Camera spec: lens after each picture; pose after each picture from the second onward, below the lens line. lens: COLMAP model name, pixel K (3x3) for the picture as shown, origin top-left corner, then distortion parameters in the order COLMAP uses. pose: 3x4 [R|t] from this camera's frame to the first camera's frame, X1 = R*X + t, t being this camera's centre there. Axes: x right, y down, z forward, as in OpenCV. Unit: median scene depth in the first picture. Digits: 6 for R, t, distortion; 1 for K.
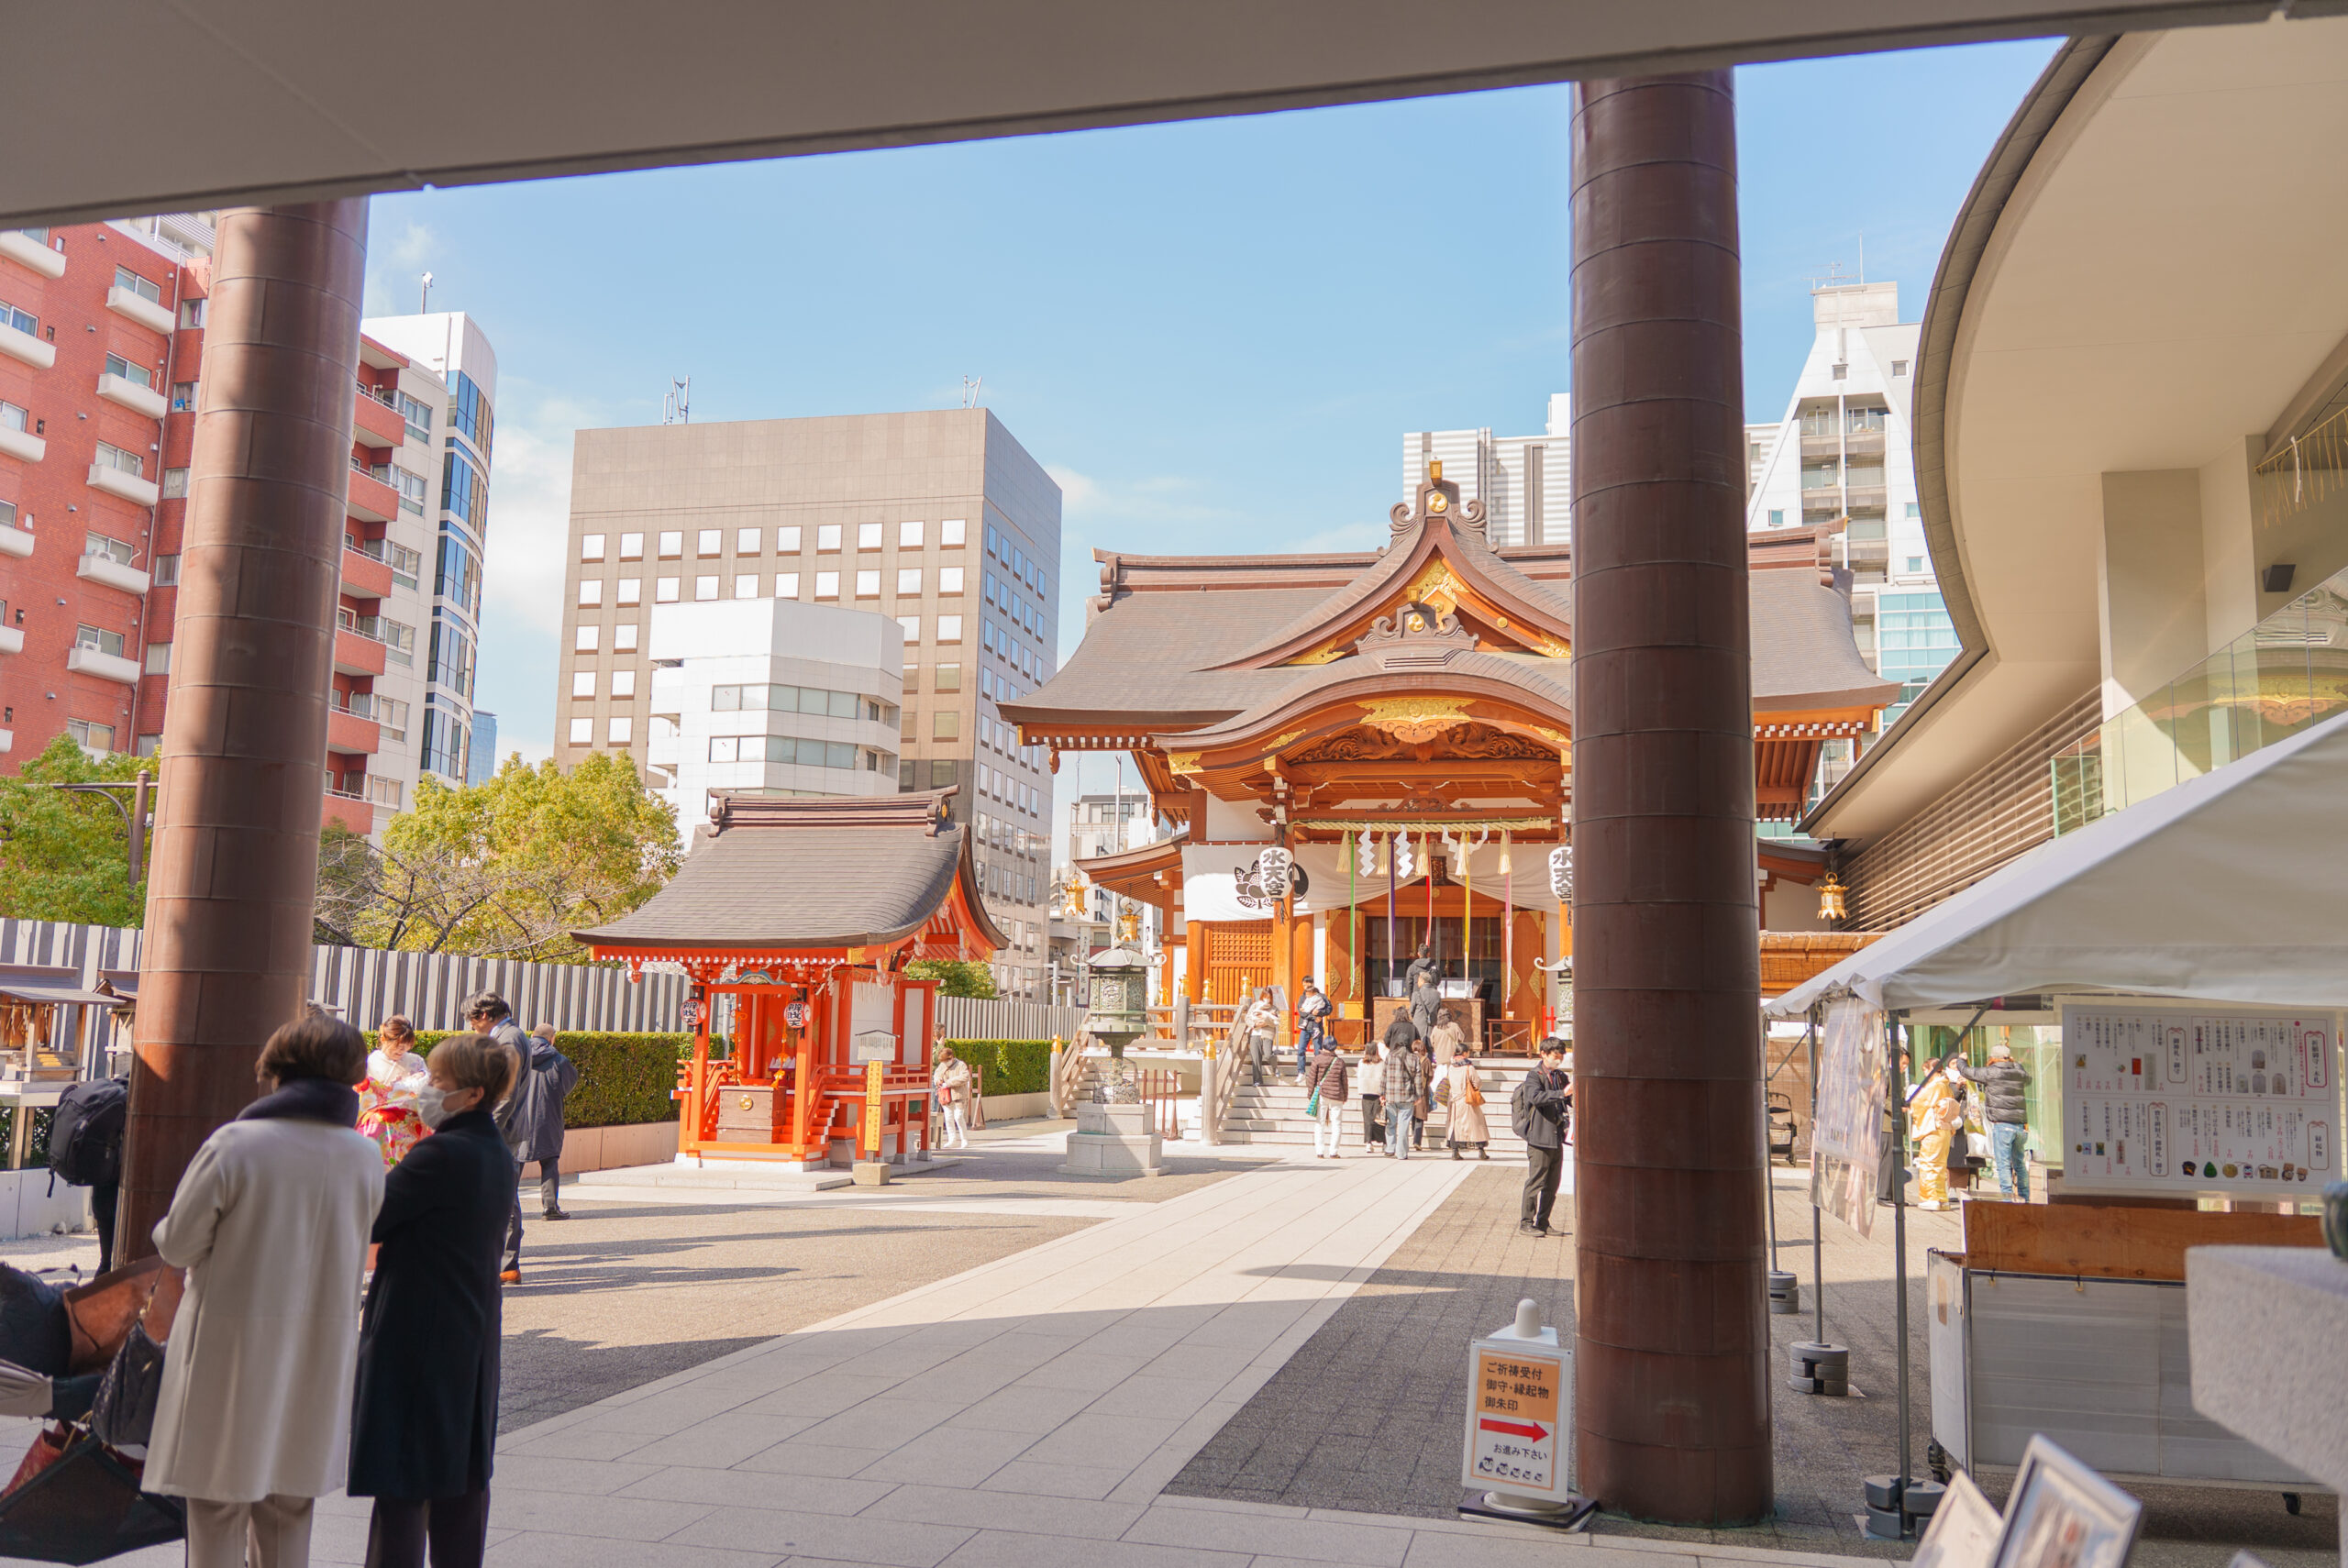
lens RADIAL K [[1876.8, 0, 1159.4], [0, 1876.8, 785.1], [0, 0, 1]] dist [0.028481, -0.043693]
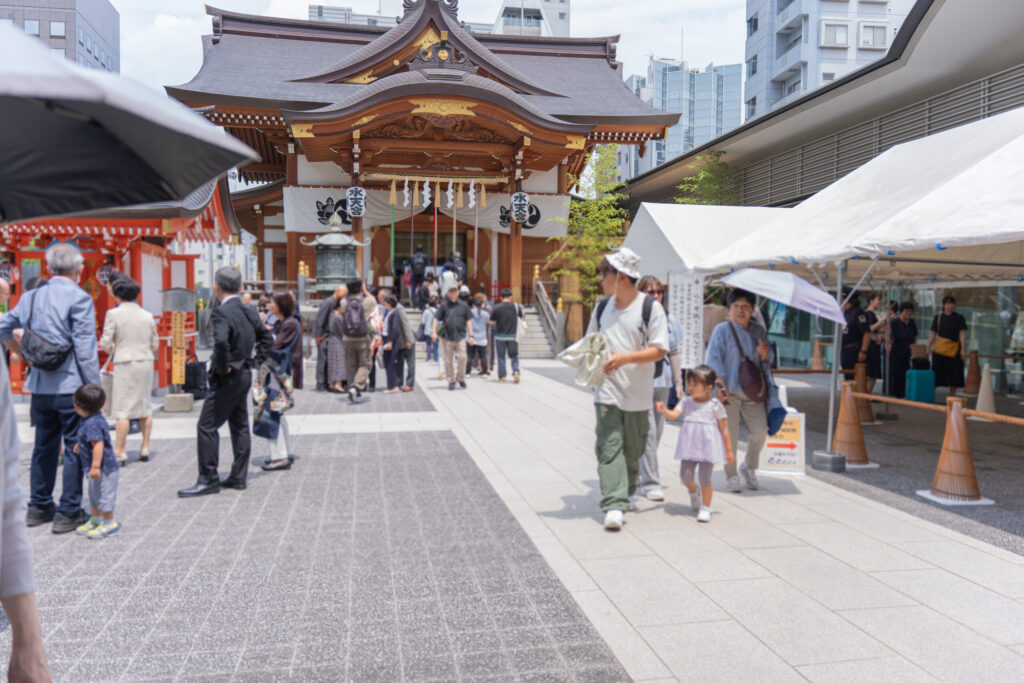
lens RADIAL K [[804.3, 0, 510.9], [0, 804.3, 343.4], [0, 0, 1]] dist [0.026271, -0.049888]
pose [[0.916223, -0.032290, 0.399365, -0.099672], [-0.040927, 0.983991, 0.173453, 0.038612], [-0.398573, -0.175267, 0.900234, 0.252560]]
